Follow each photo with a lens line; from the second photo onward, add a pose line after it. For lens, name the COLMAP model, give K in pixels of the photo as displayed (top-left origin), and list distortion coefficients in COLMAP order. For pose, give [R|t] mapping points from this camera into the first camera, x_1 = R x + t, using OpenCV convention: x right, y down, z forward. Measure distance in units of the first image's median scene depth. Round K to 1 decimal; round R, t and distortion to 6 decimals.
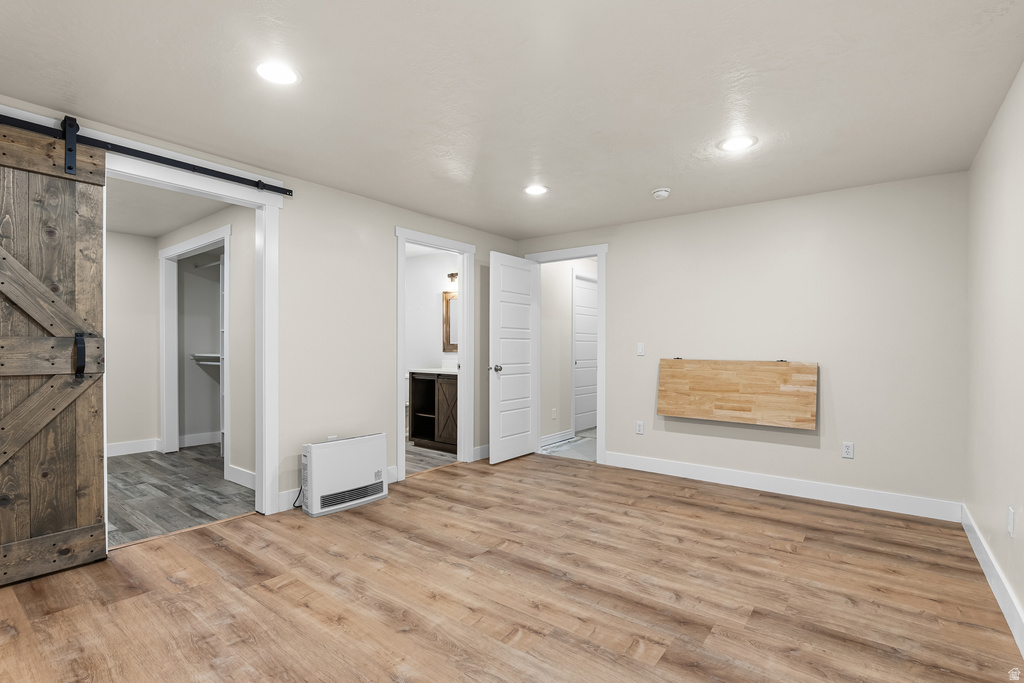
lens RADIAL K [[480.2, 0, 513.3], [0, 480.2, 350.0], [0, 0, 1]] dist [-0.015482, 0.001590]
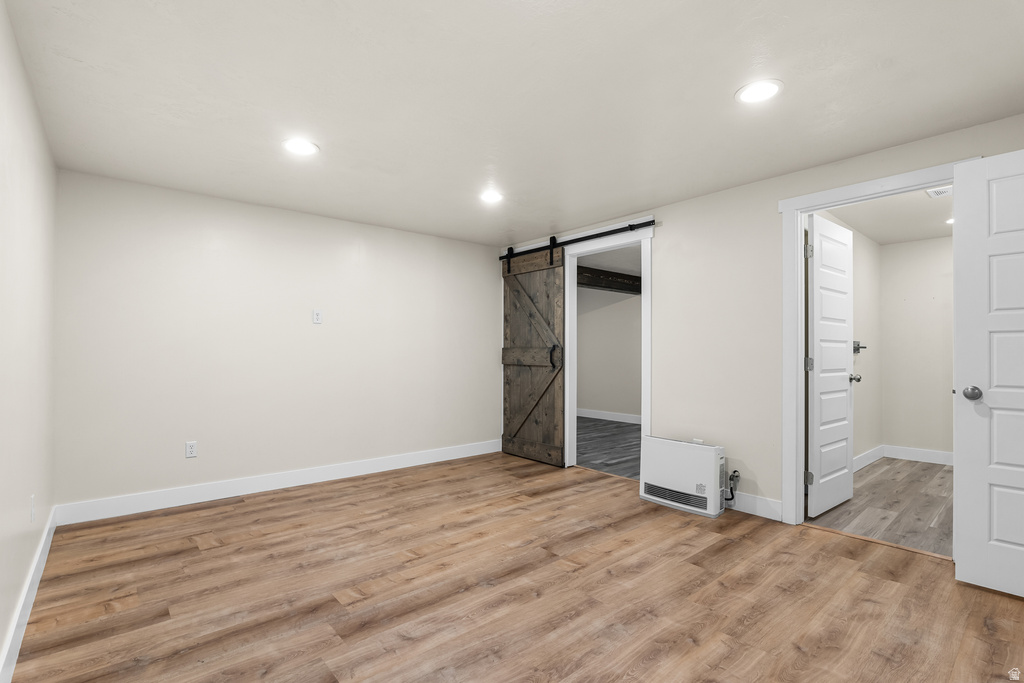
lens RADIAL K [[480.2, 0, 513.3], [0, 480.2, 350.0], [0, 0, 1]] dist [-0.015482, 0.001590]
pose [[-0.202128, -0.012339, -0.979281, 0.947085], [-0.005520, 0.999919, -0.011459, 0.006895], [0.979344, 0.003090, -0.202179, 1.118547]]
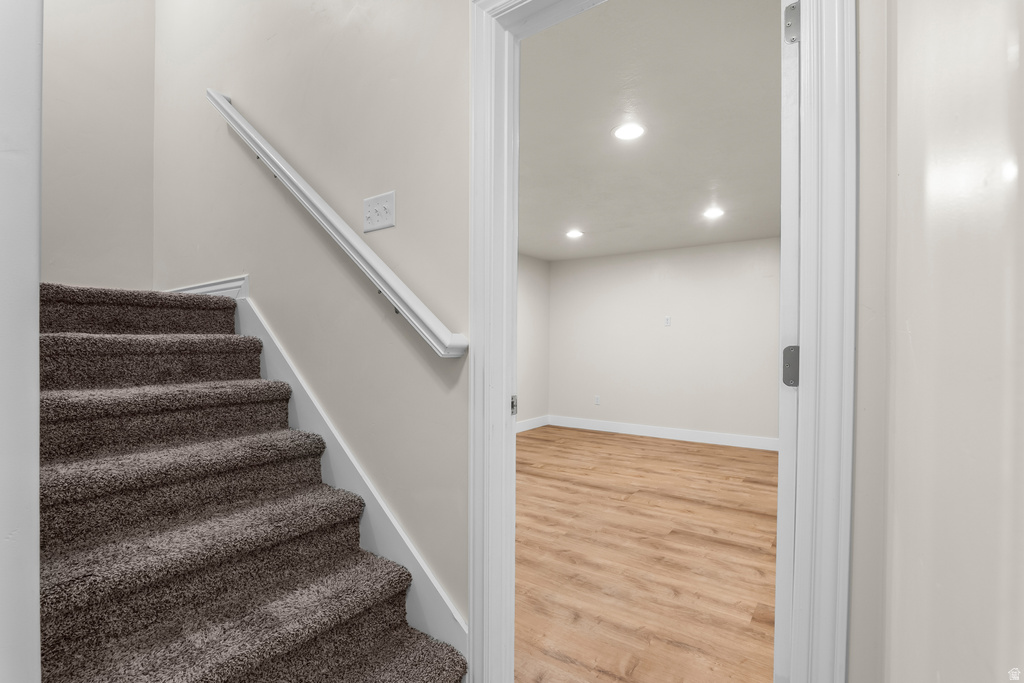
lens RADIAL K [[480.2, 0, 513.3], [0, 480.2, 350.0], [0, 0, 1]] dist [-0.015482, 0.001590]
pose [[-0.999379, -0.011659, -0.033253, 0.337118], [-0.011996, 0.999878, 0.009971, 0.000240], [0.033133, 0.010363, -0.999397, 2.362706]]
